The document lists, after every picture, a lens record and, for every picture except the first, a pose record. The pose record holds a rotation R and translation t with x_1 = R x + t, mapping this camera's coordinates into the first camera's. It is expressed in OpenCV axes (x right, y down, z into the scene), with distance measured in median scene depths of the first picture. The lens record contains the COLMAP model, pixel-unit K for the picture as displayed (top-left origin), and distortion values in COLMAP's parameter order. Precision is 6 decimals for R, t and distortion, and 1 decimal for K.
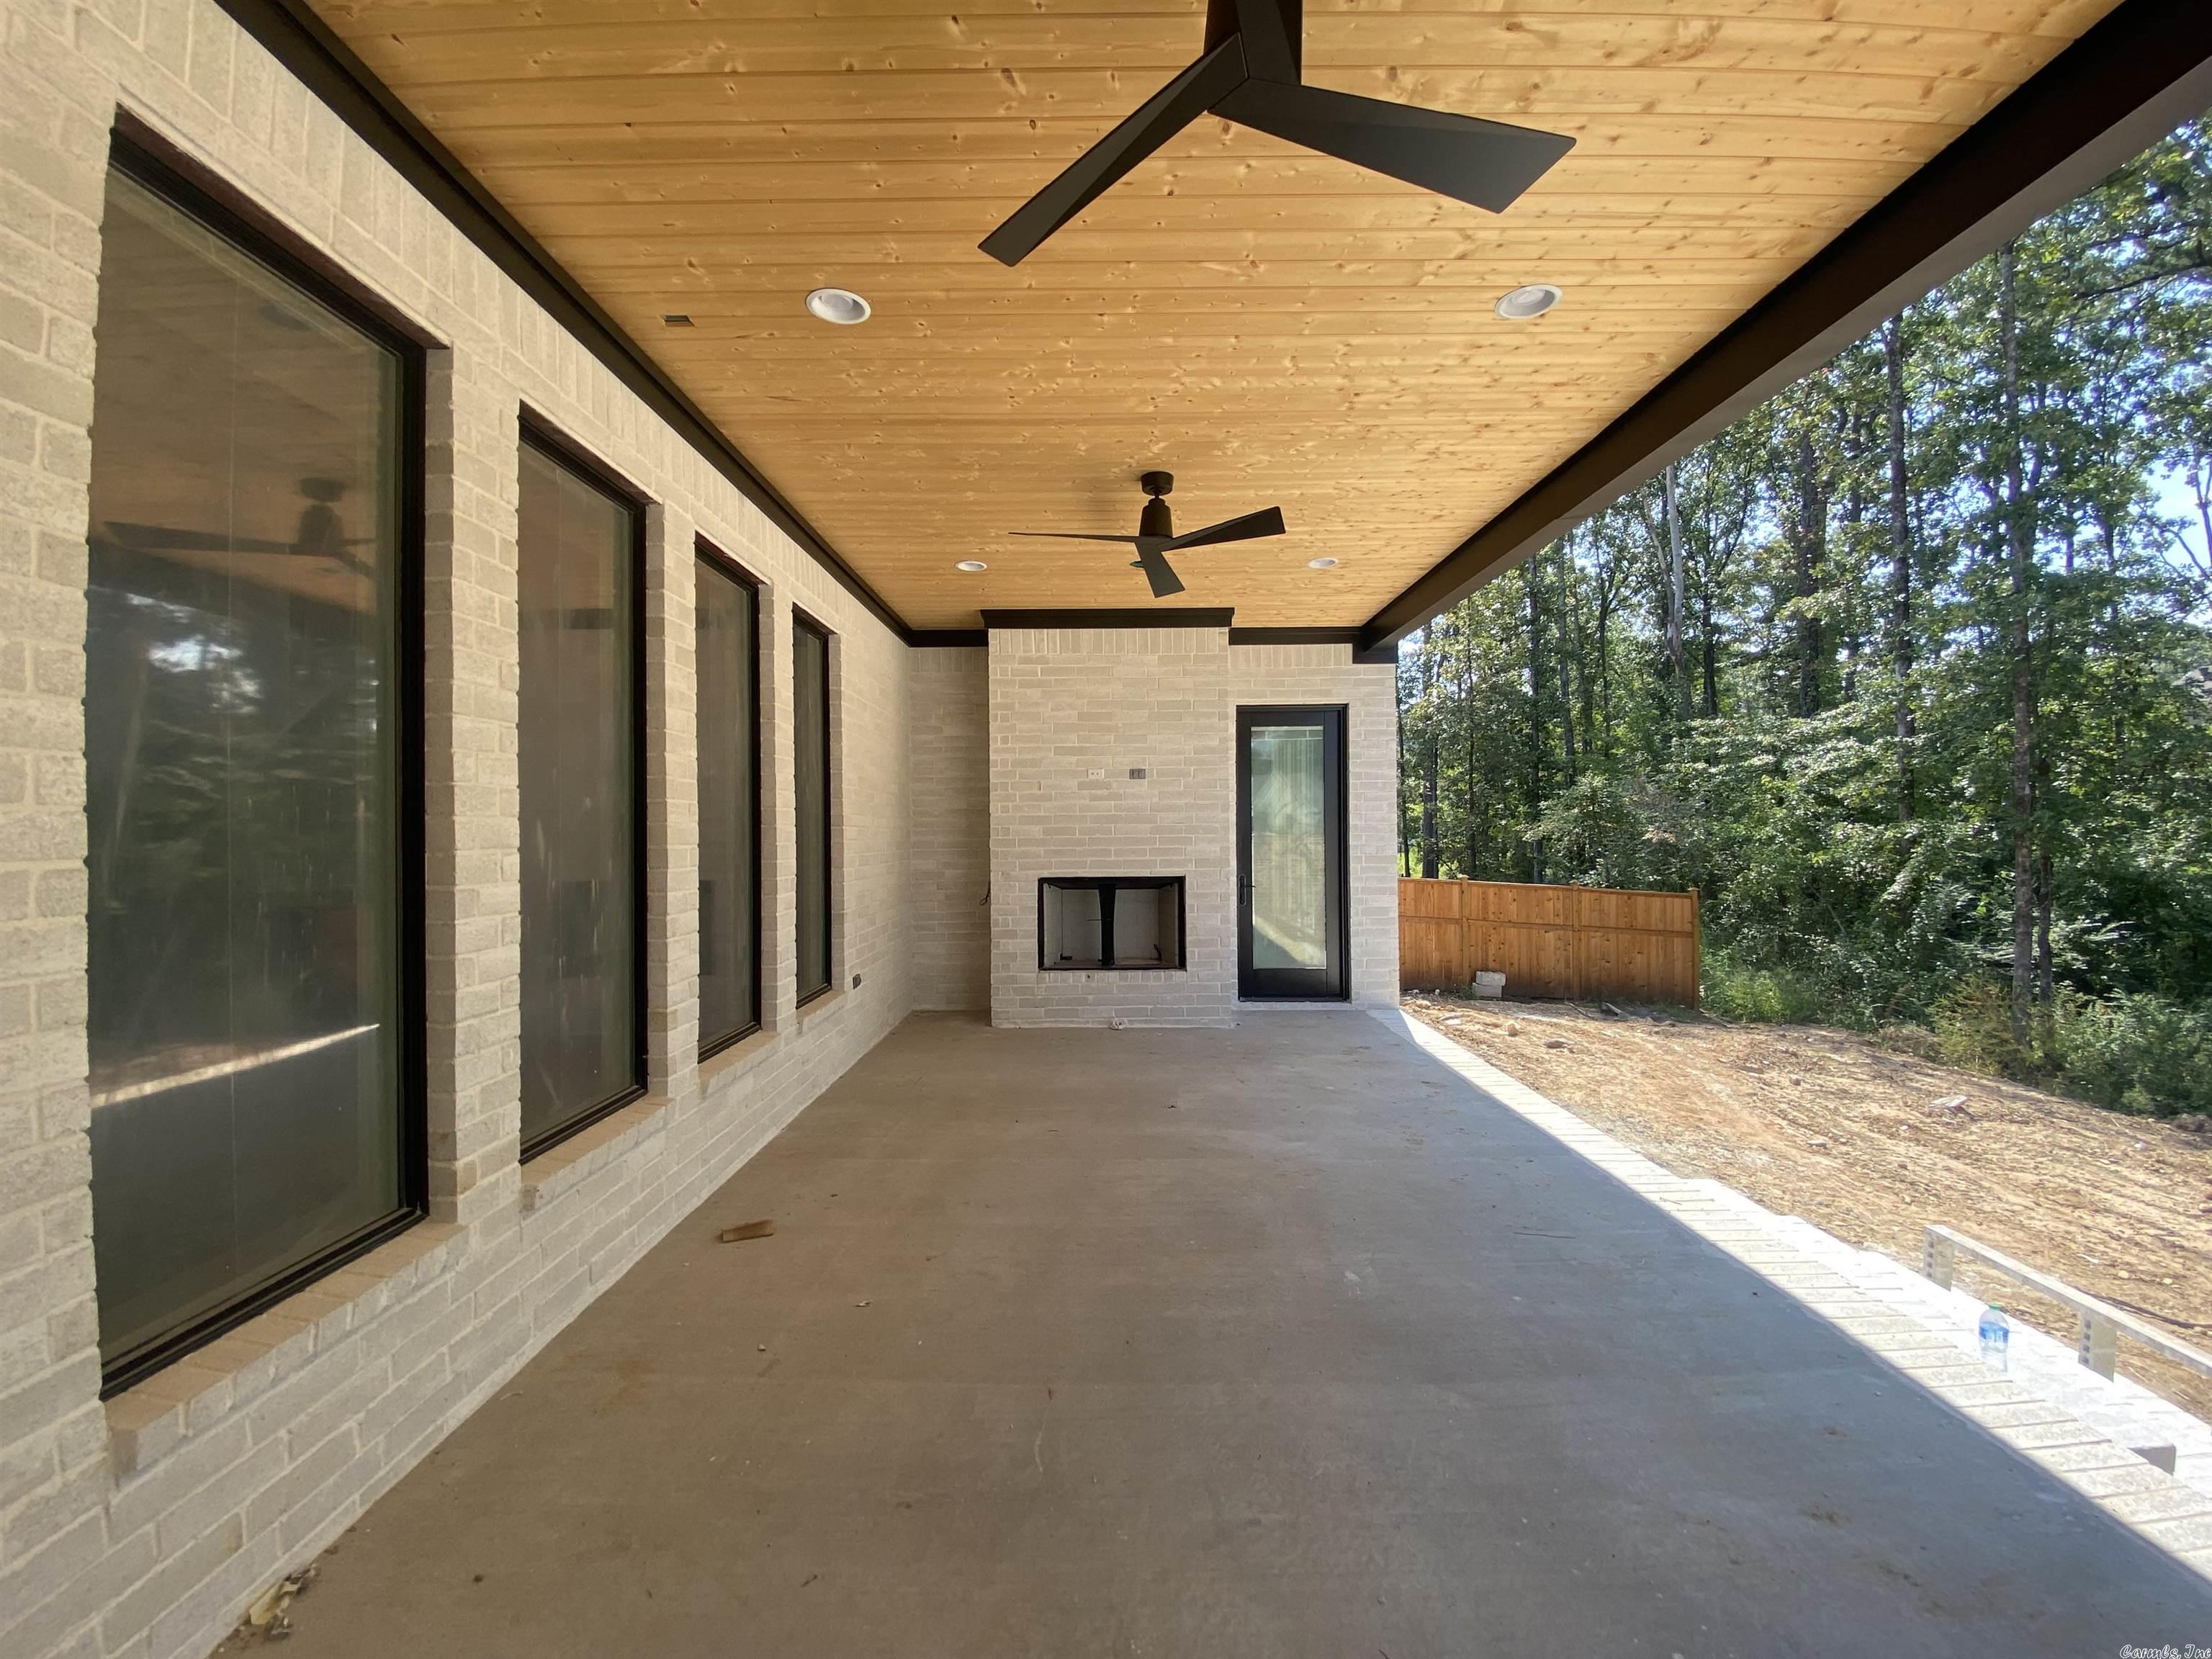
lens RADIAL K [[888.1, 0, 1106.0], [0, 888.1, 829.5], [0, 0, 1]] dist [0.035267, -0.030401]
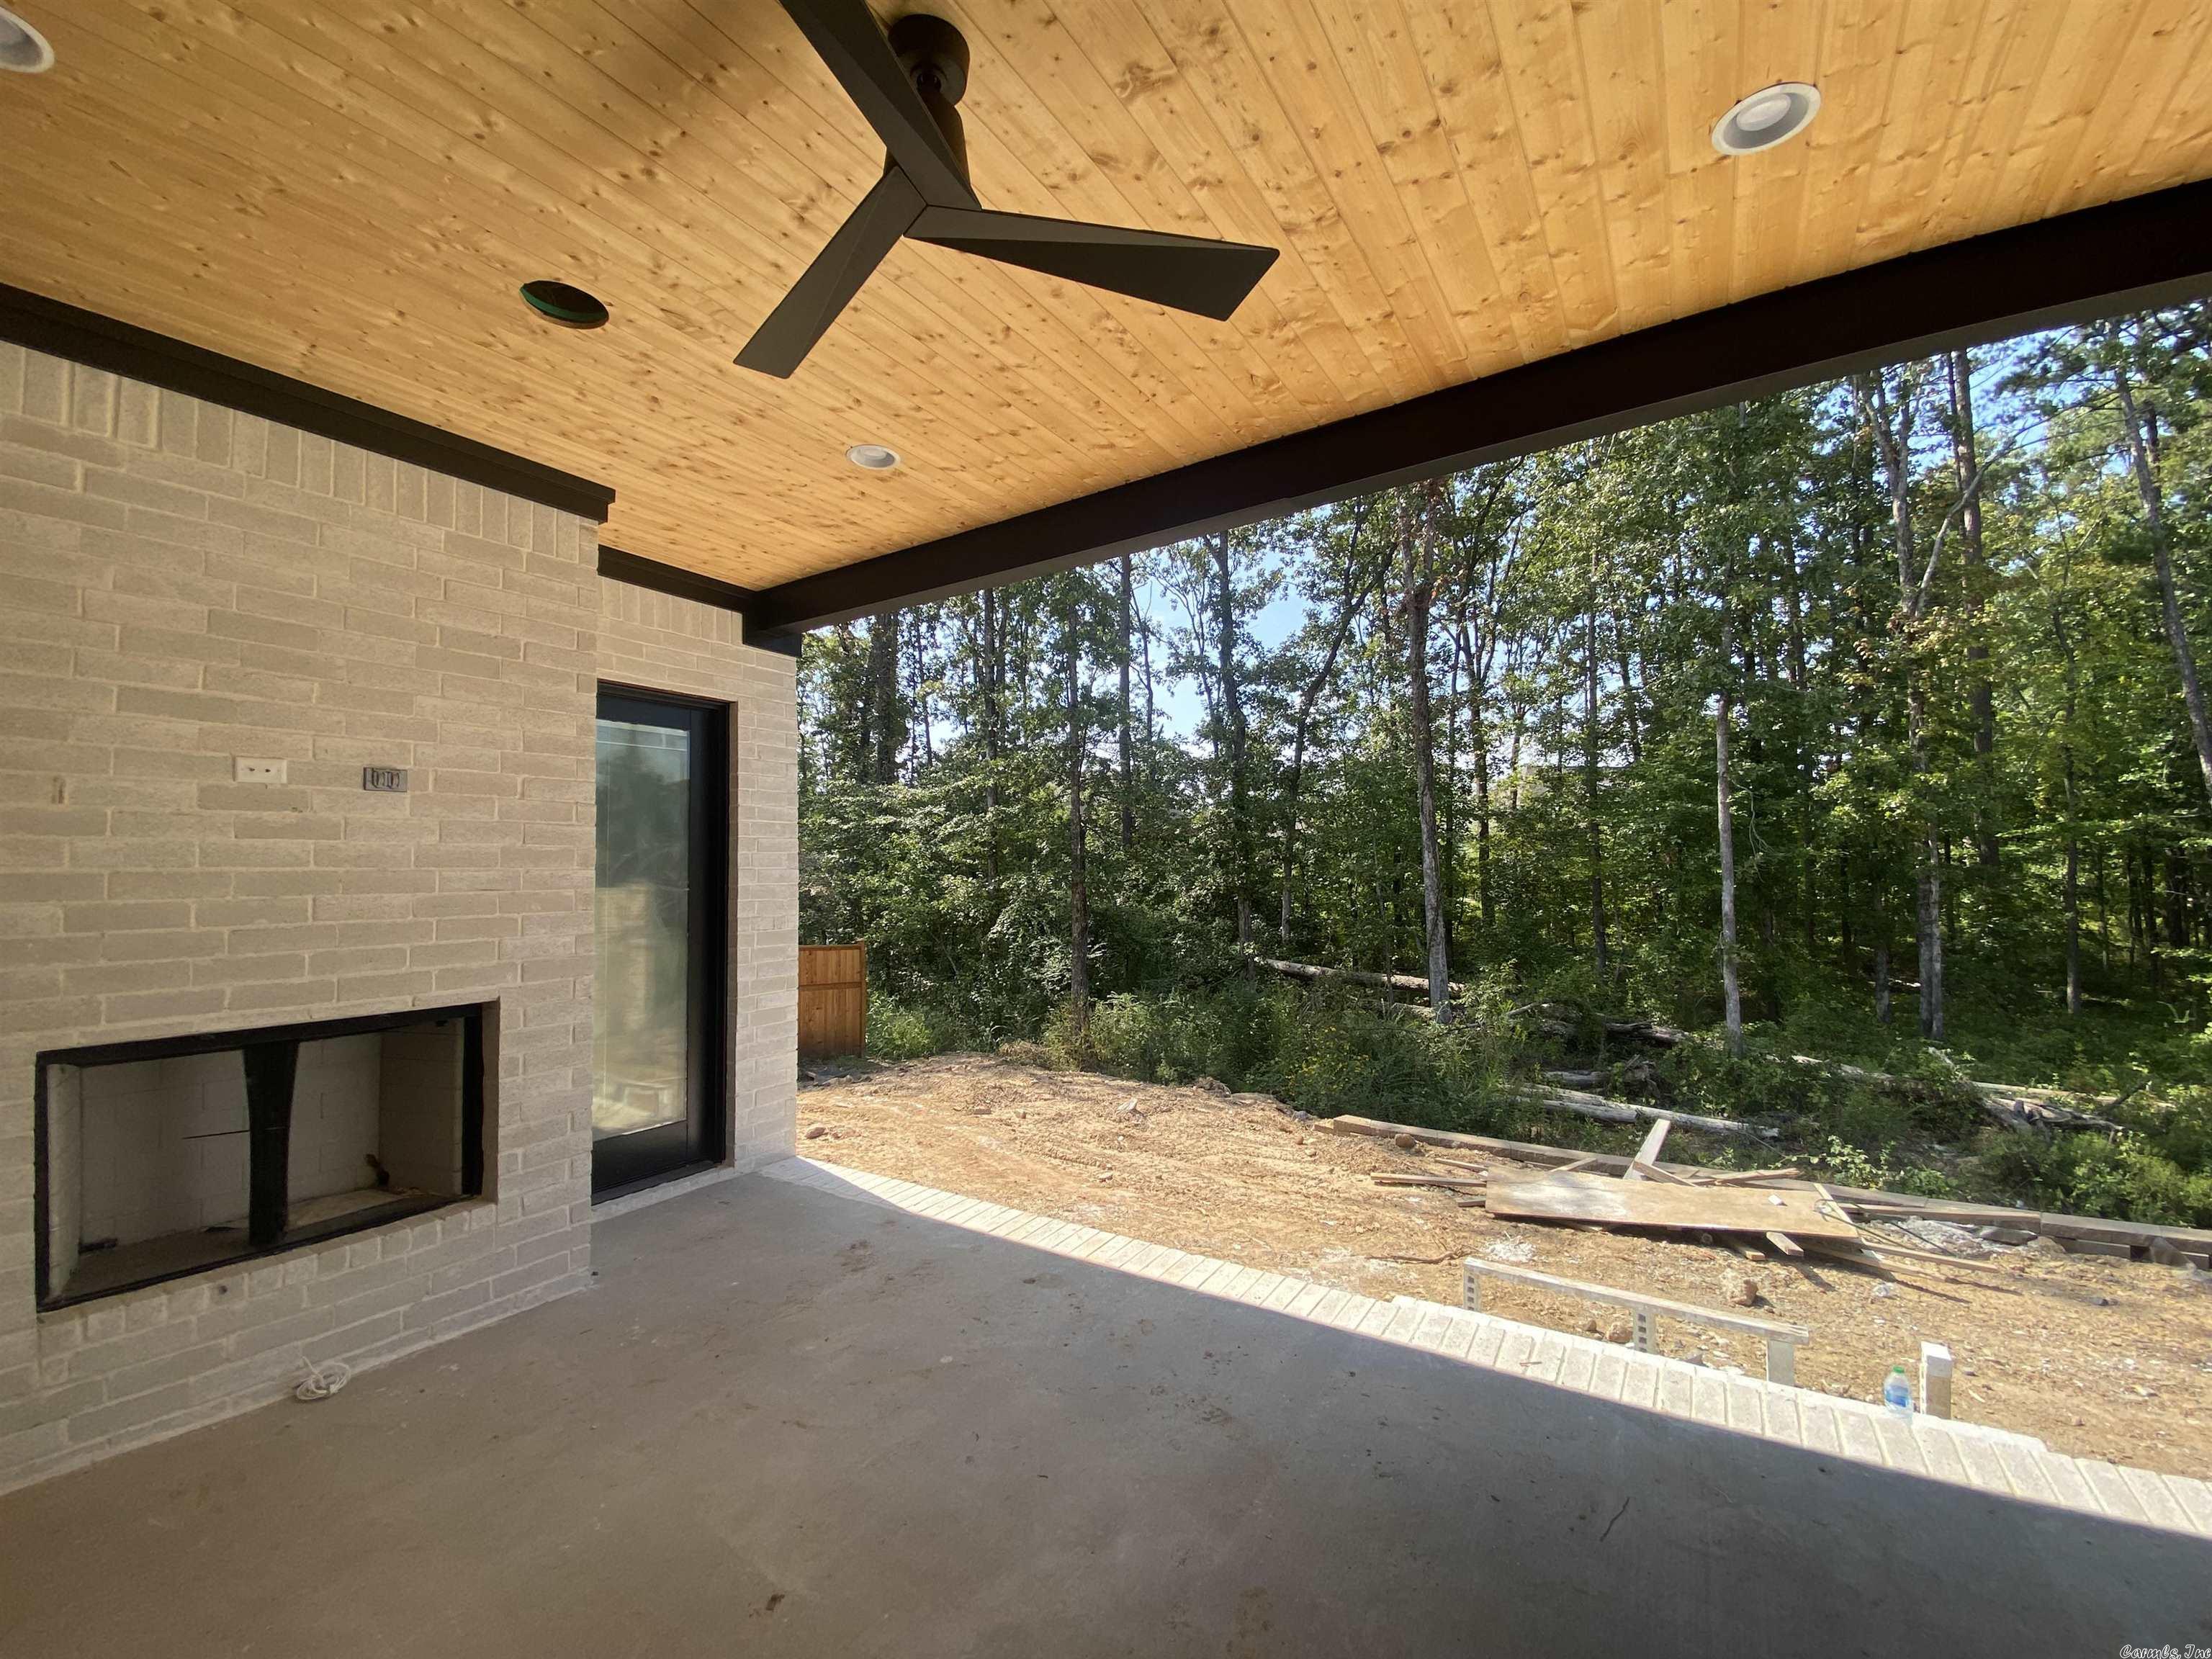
lens RADIAL K [[888.1, 0, 1106.0], [0, 888.1, 829.5], [0, 0, 1]] dist [0.035267, -0.030401]
pose [[0.545470, 0.040373, 0.837157, -0.140426], [0.006370, 0.998611, -0.052309, -0.012378], [-0.838106, 0.033865, 0.544455, 0.459027]]
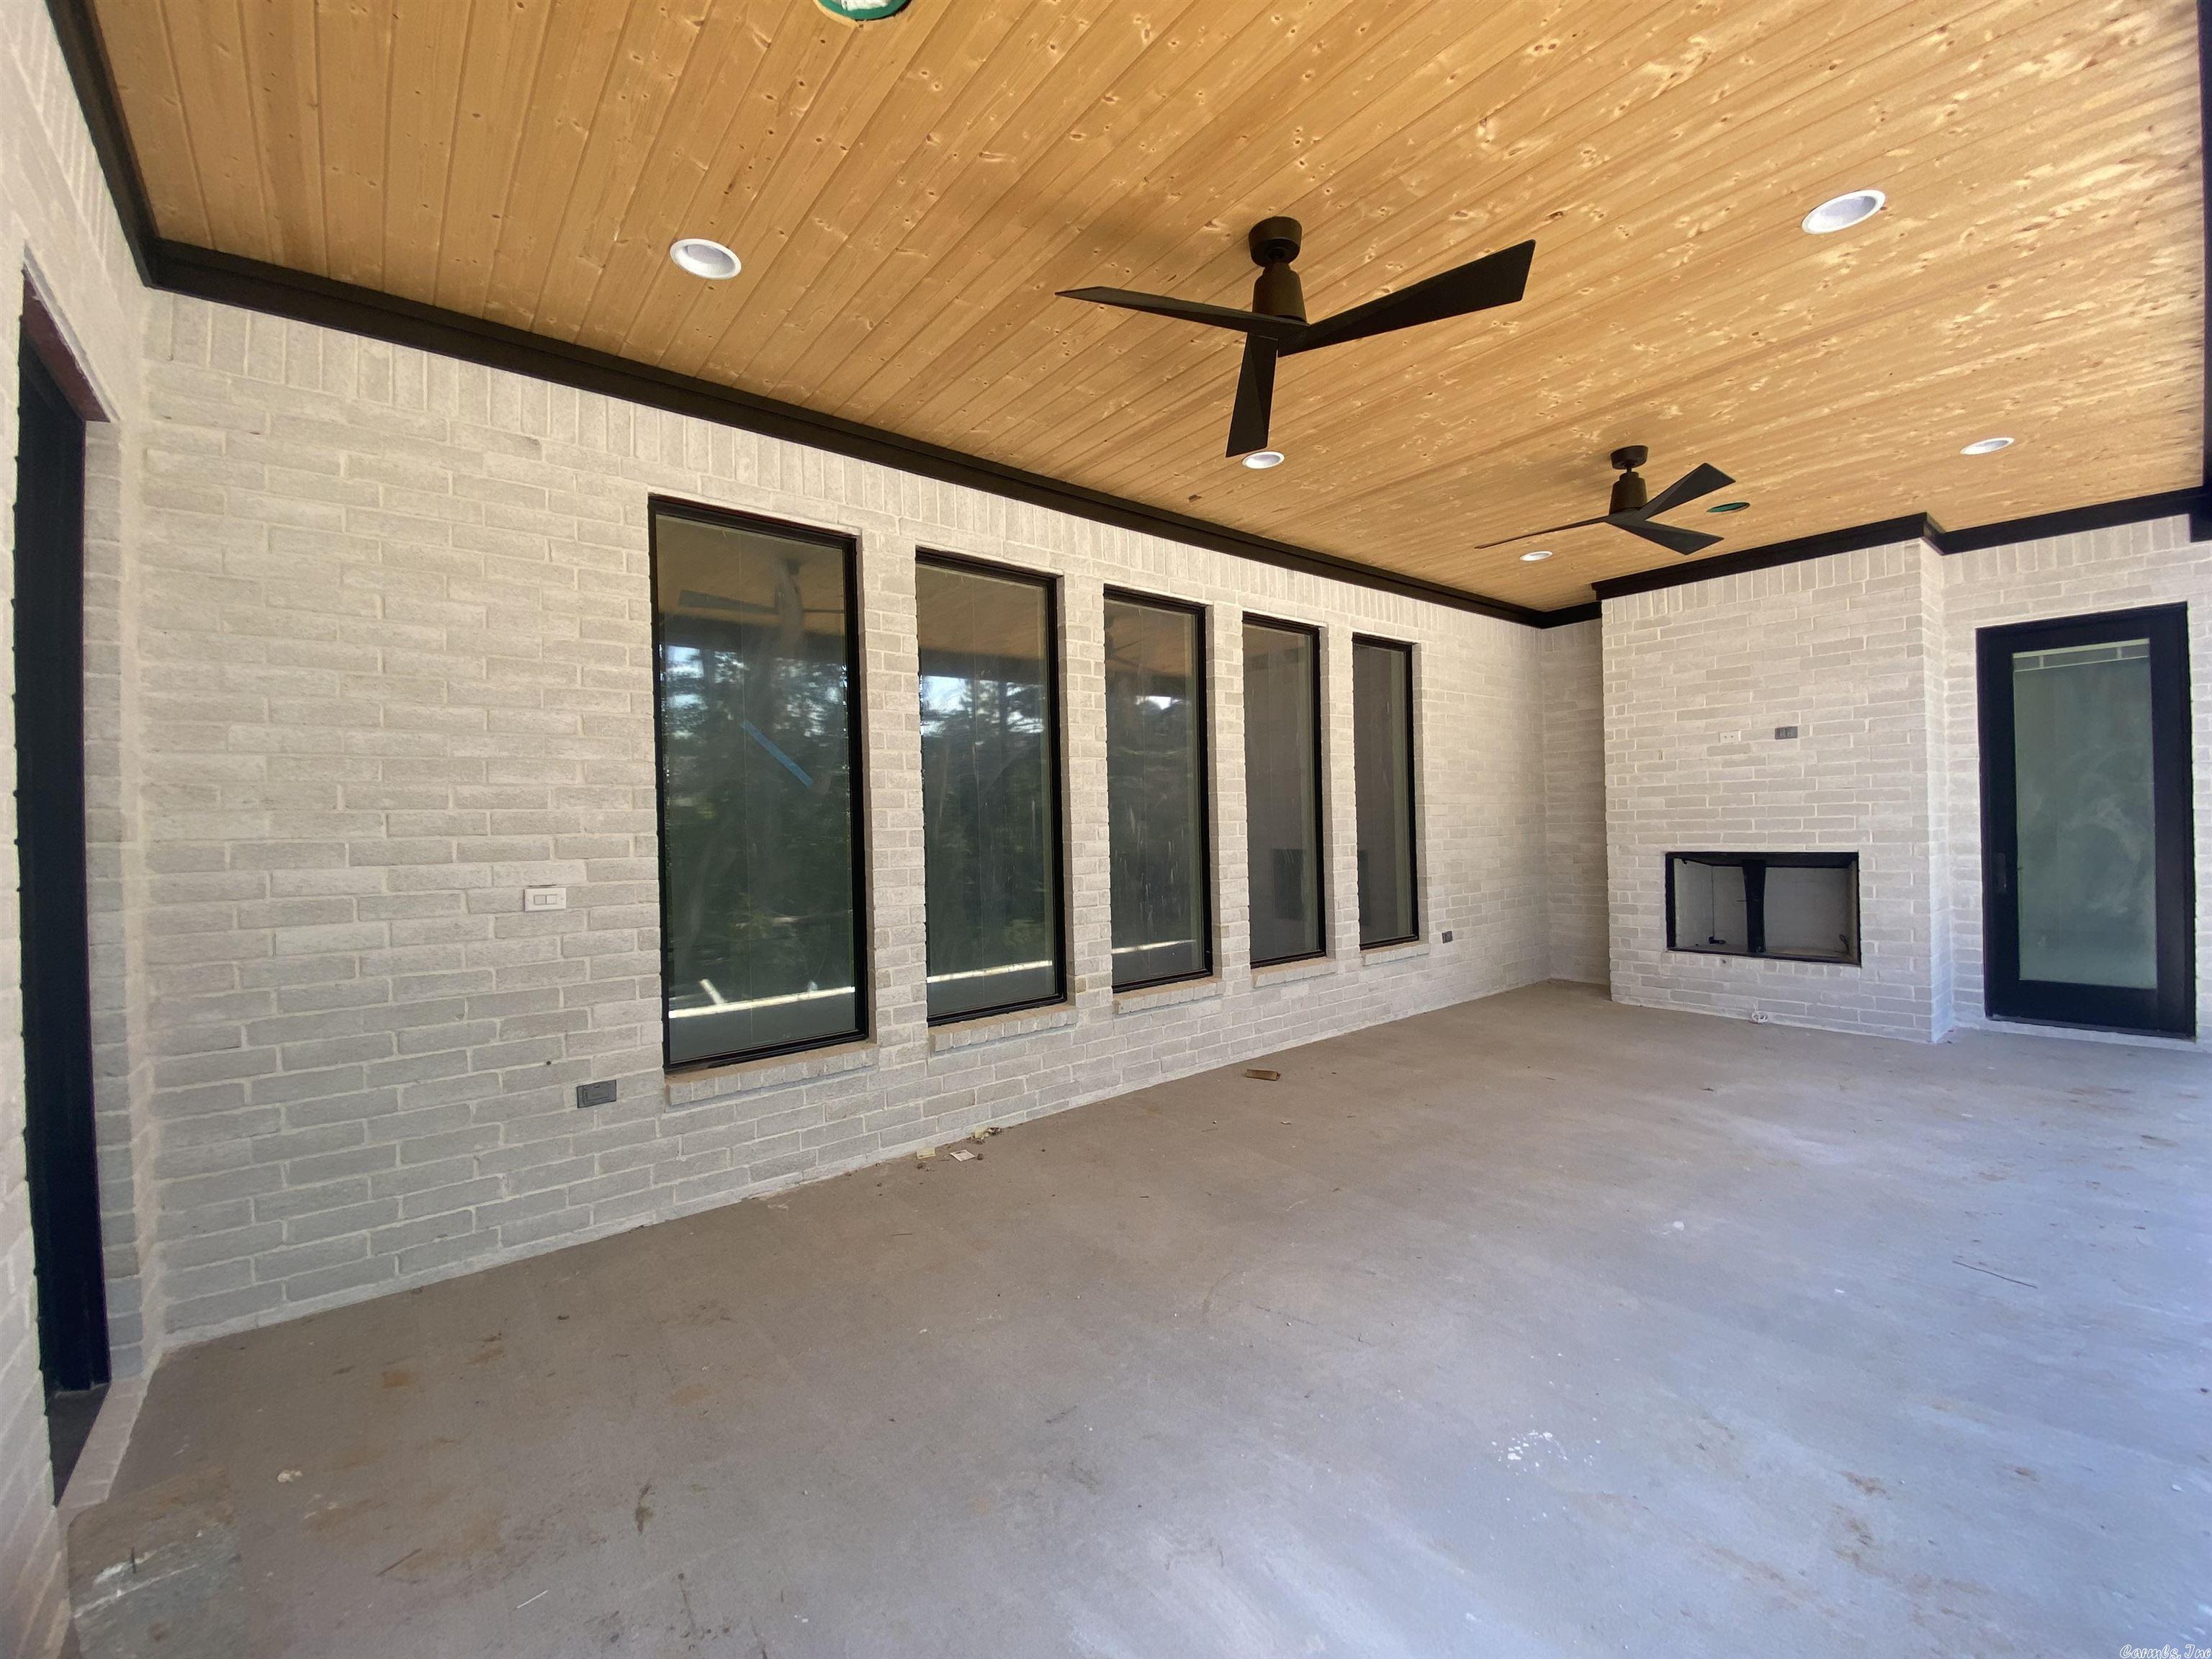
lens RADIAL K [[898.2, 0, 1073.2], [0, 898.2, 830.7], [0, 0, 1]] dist [0.000154, -0.015636]
pose [[0.603464, -0.005626, -0.797370, 0.307761], [0.024751, 0.999625, 0.011679, 0.005044], [0.797006, -0.026783, 0.603378, -0.077371]]
